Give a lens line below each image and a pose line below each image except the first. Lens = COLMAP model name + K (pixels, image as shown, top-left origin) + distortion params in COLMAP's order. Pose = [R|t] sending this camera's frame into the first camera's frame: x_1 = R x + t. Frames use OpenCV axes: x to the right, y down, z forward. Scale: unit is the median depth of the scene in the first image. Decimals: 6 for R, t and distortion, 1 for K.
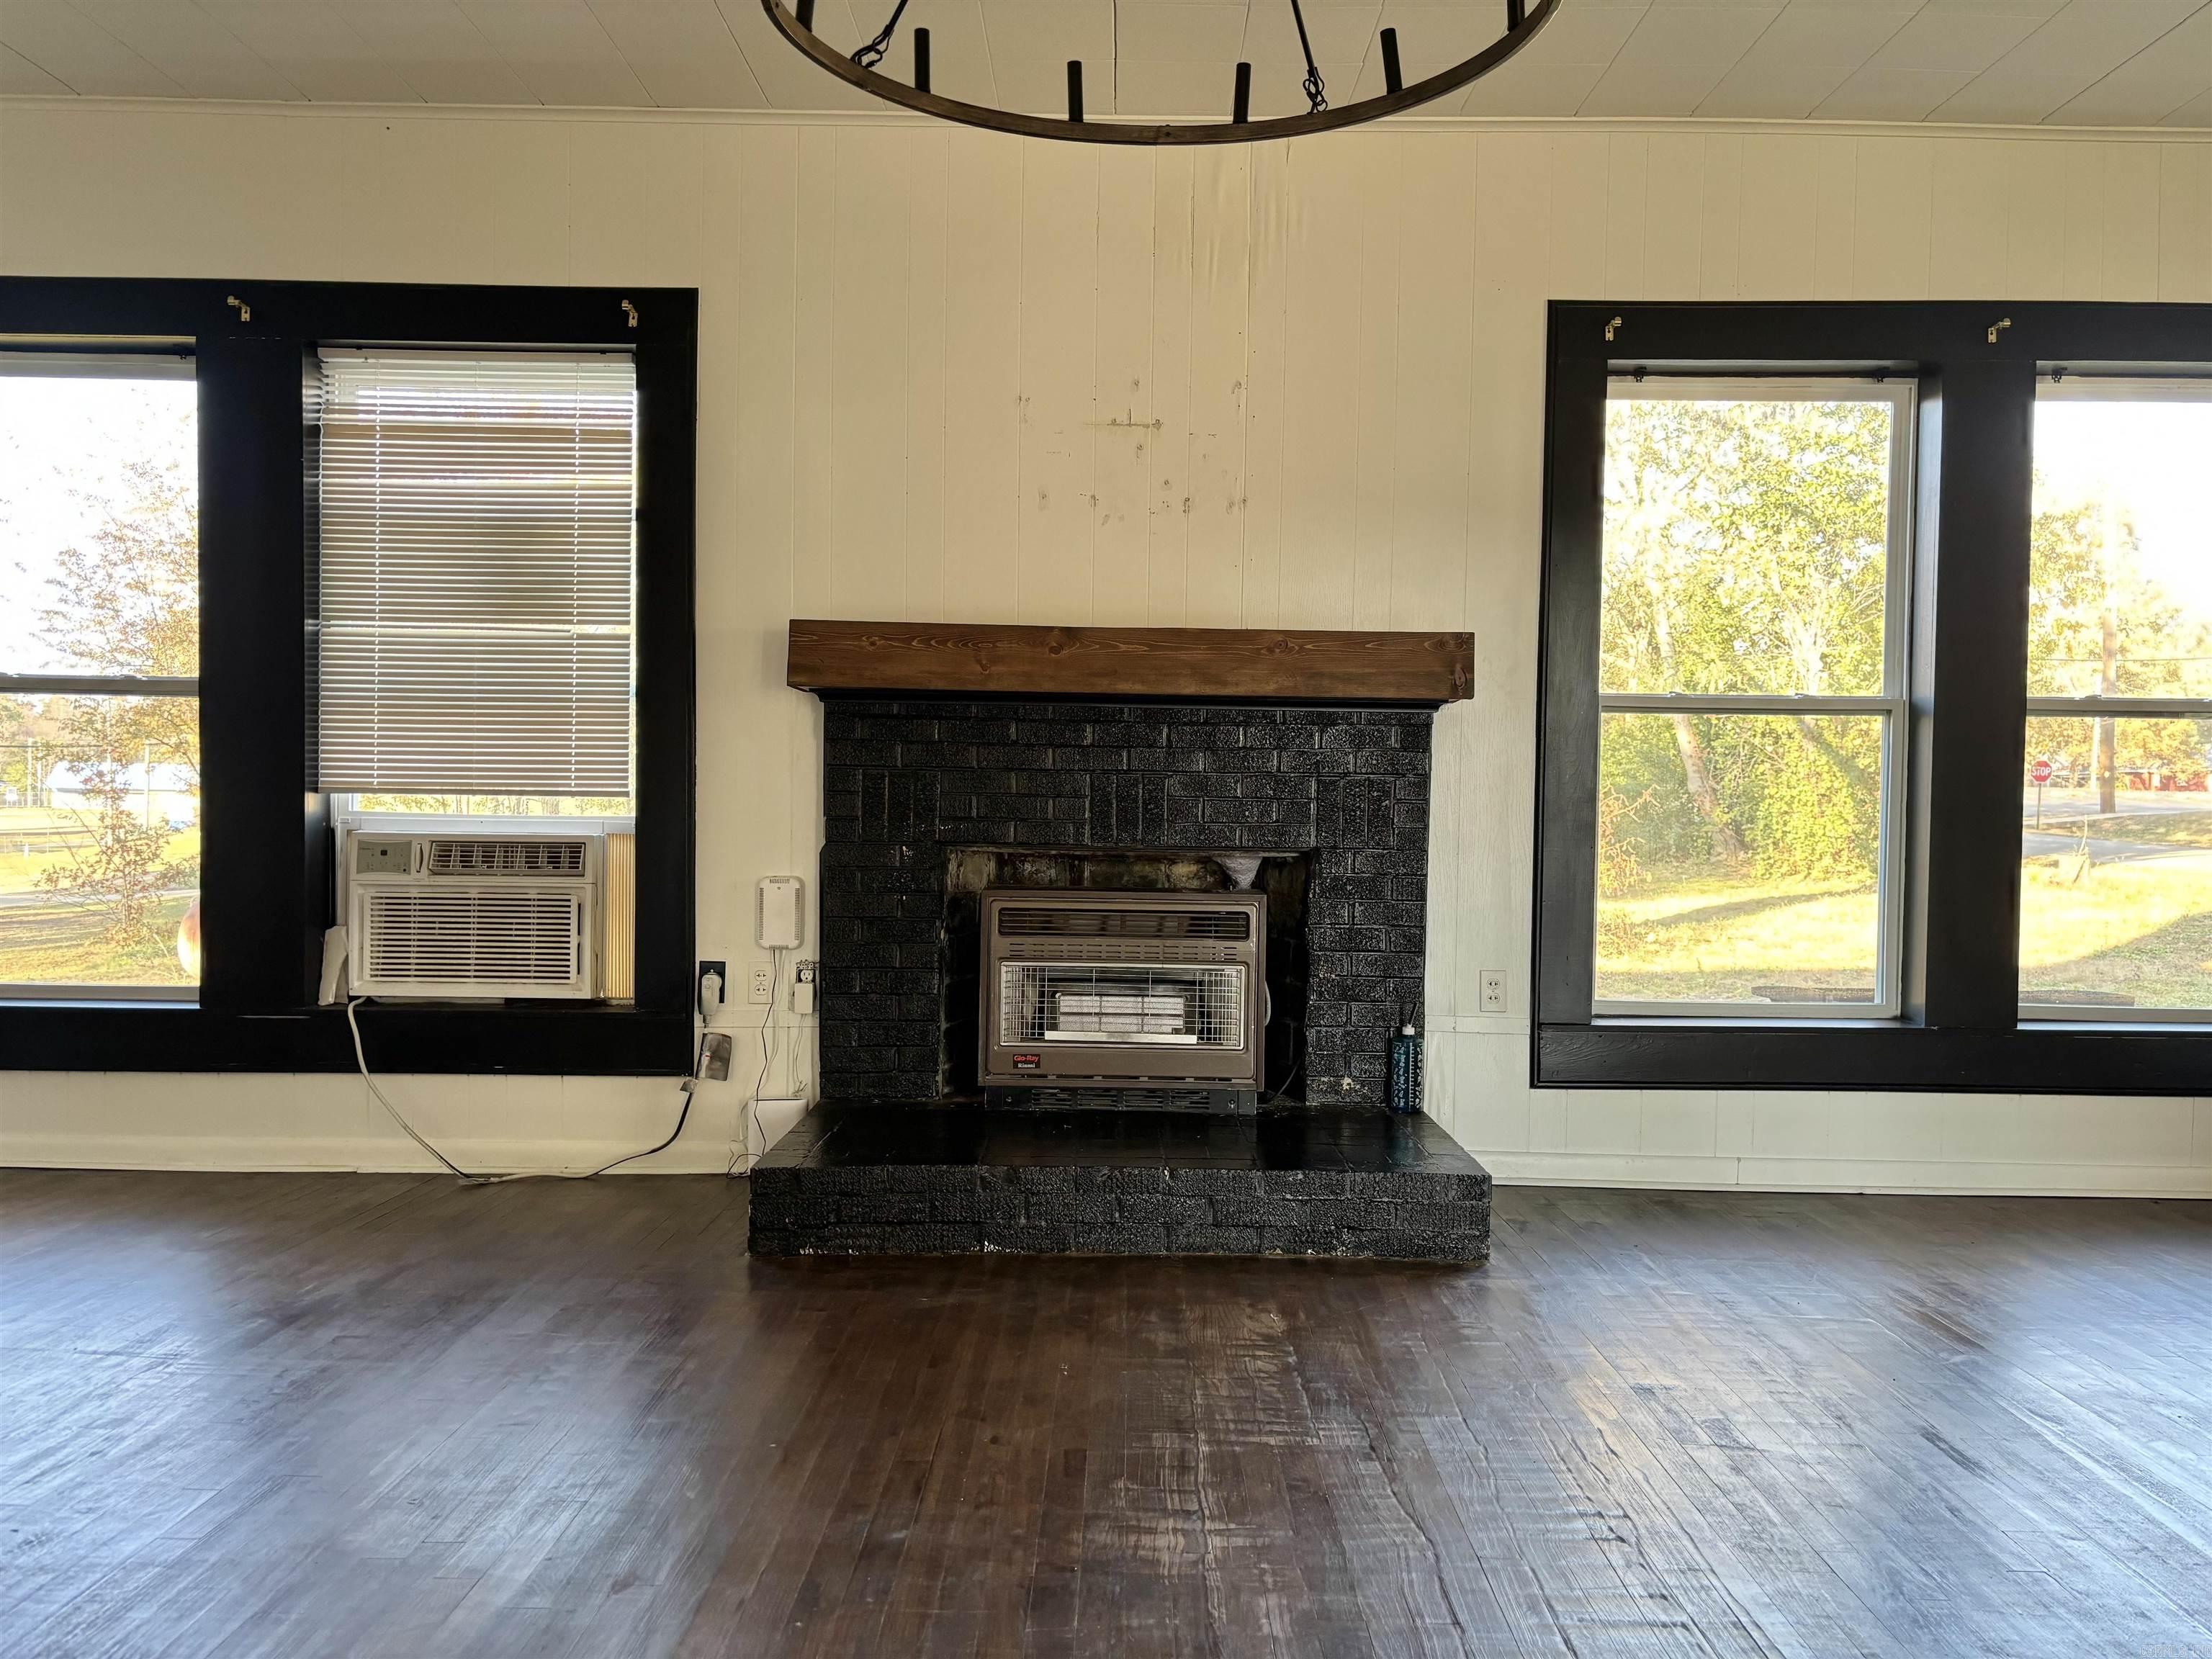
lens RADIAL K [[1685.9, 0, 1106.8], [0, 1685.9, 834.5], [0, 0, 1]] dist [0.056358, -0.036333]
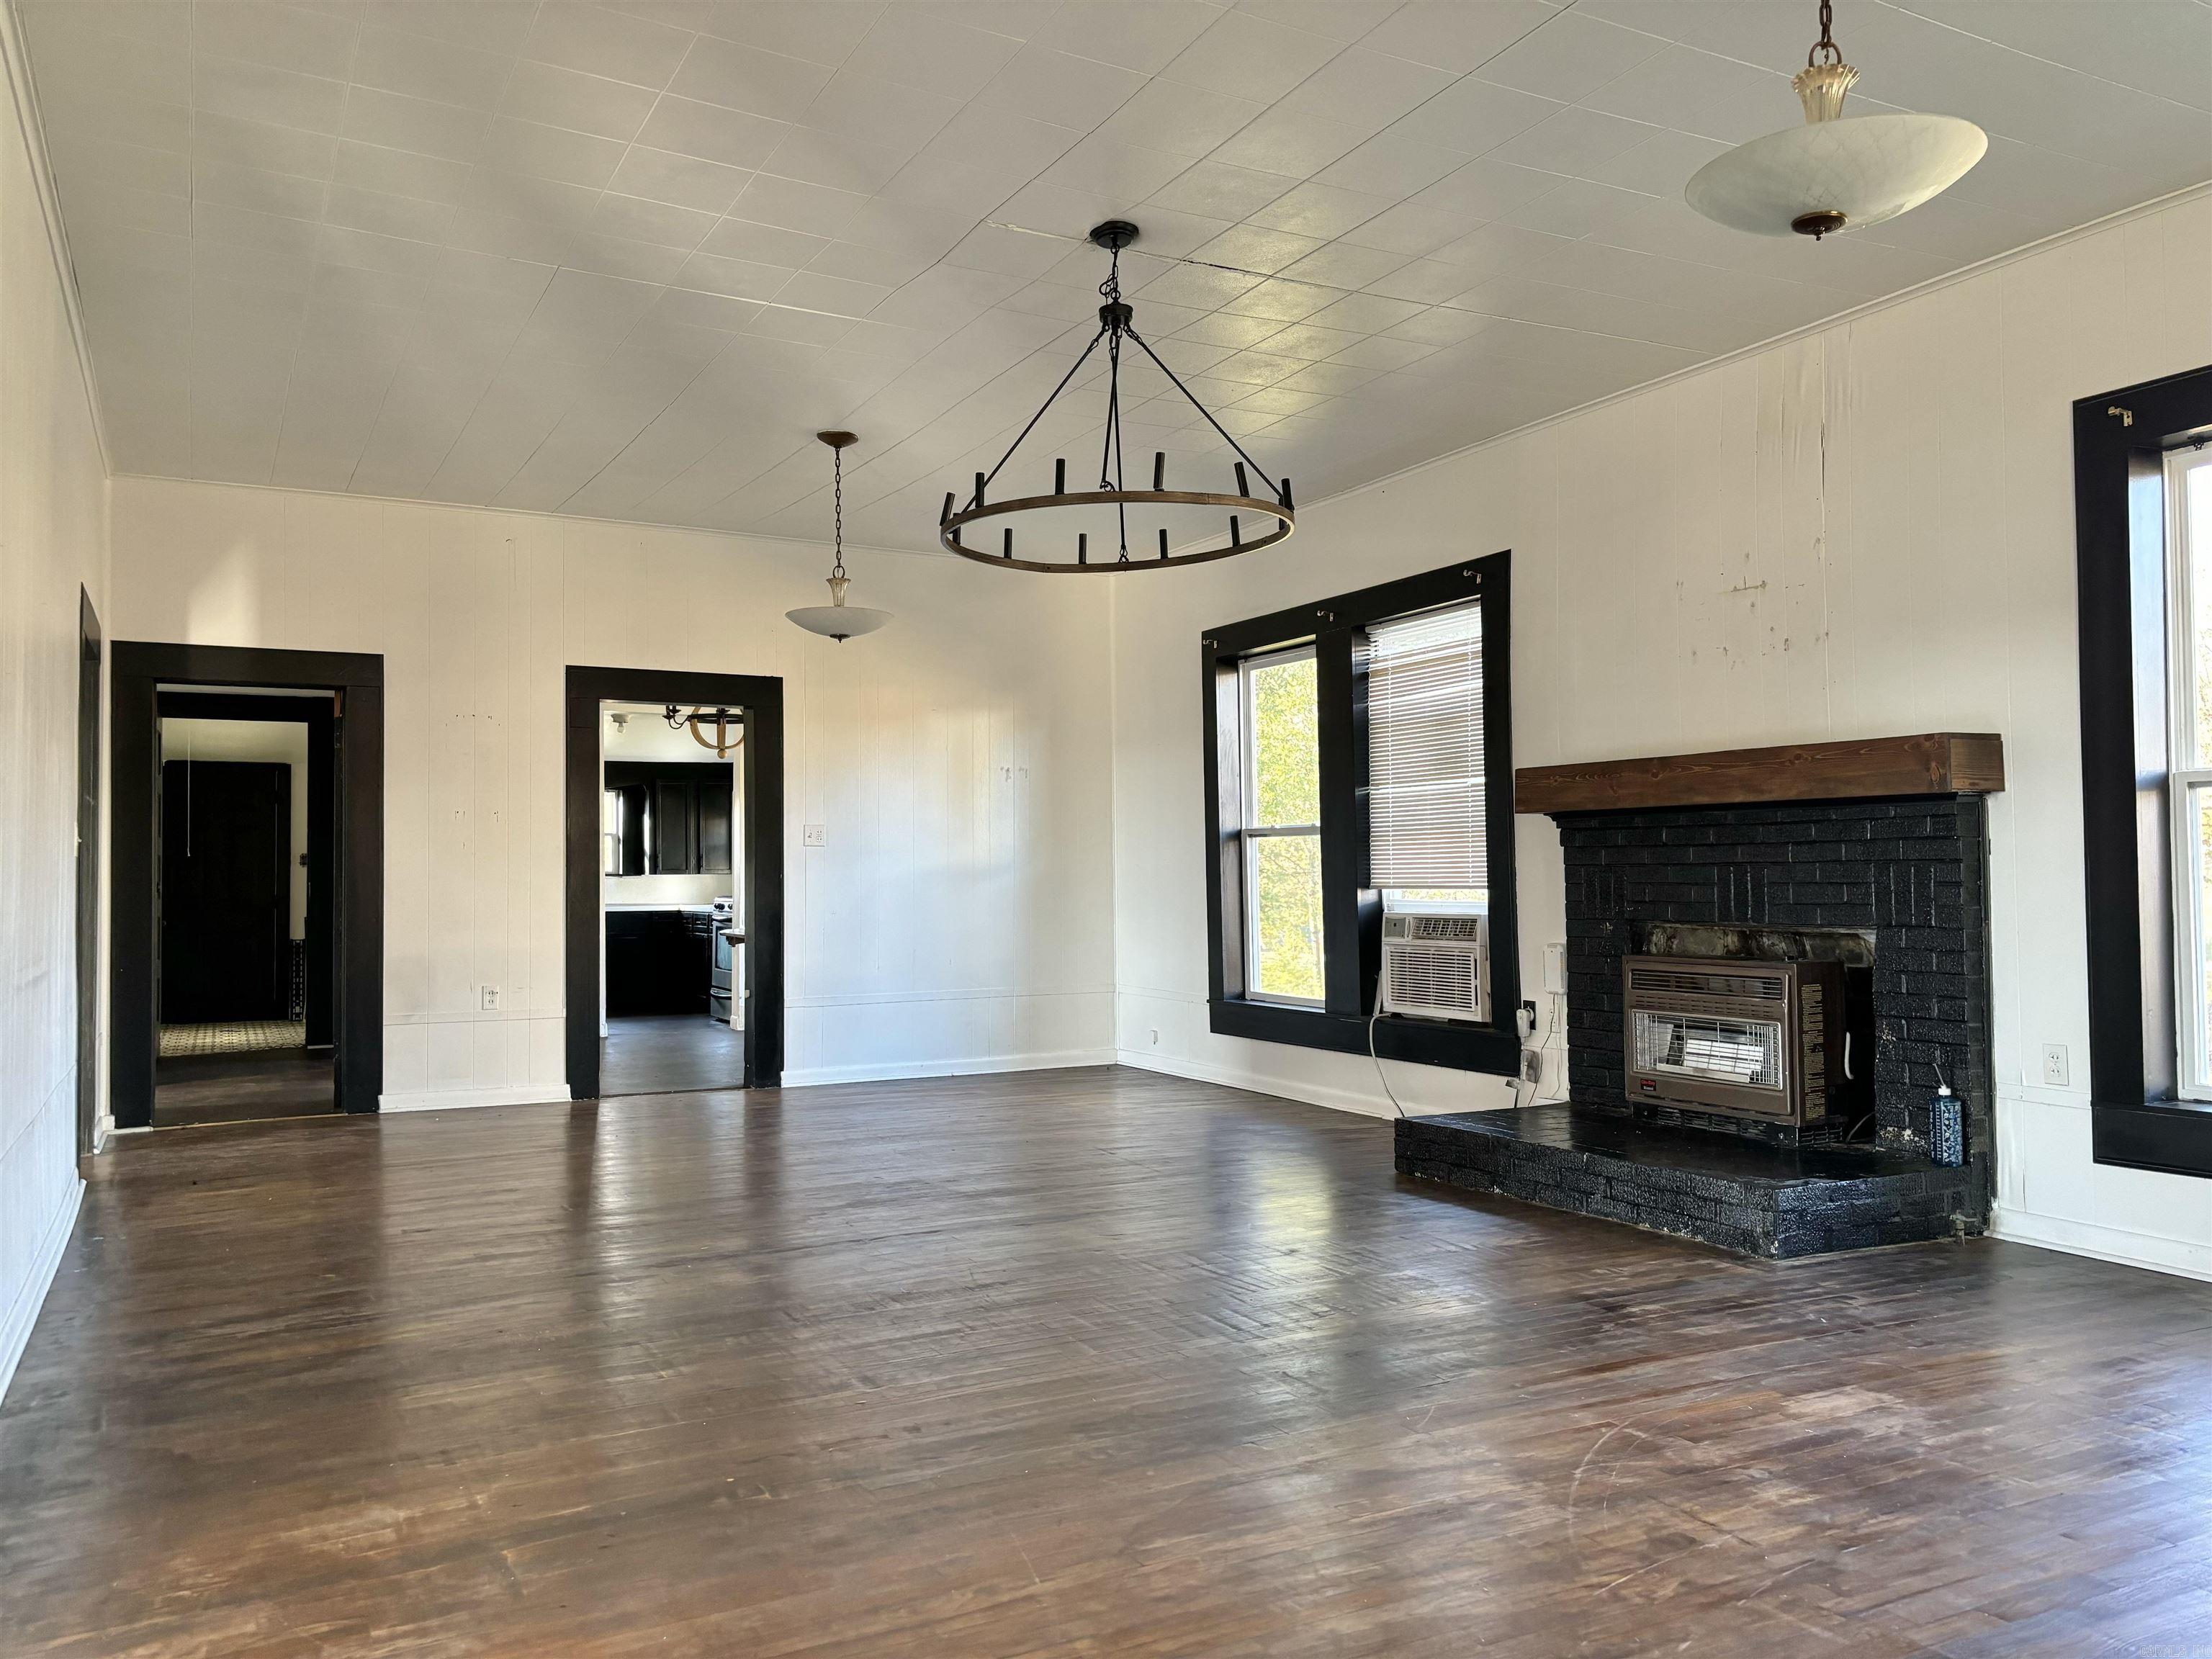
lens RADIAL K [[1685.9, 0, 1170.3], [0, 1685.9, 879.9], [0, 0, 1]] dist [0.056358, -0.036333]
pose [[0.492007, -0.017074, -0.870424, 0.902928], [-0.007758, 0.999682, -0.023995, 0.008107], [0.870557, 0.018559, 0.491718, 0.009903]]
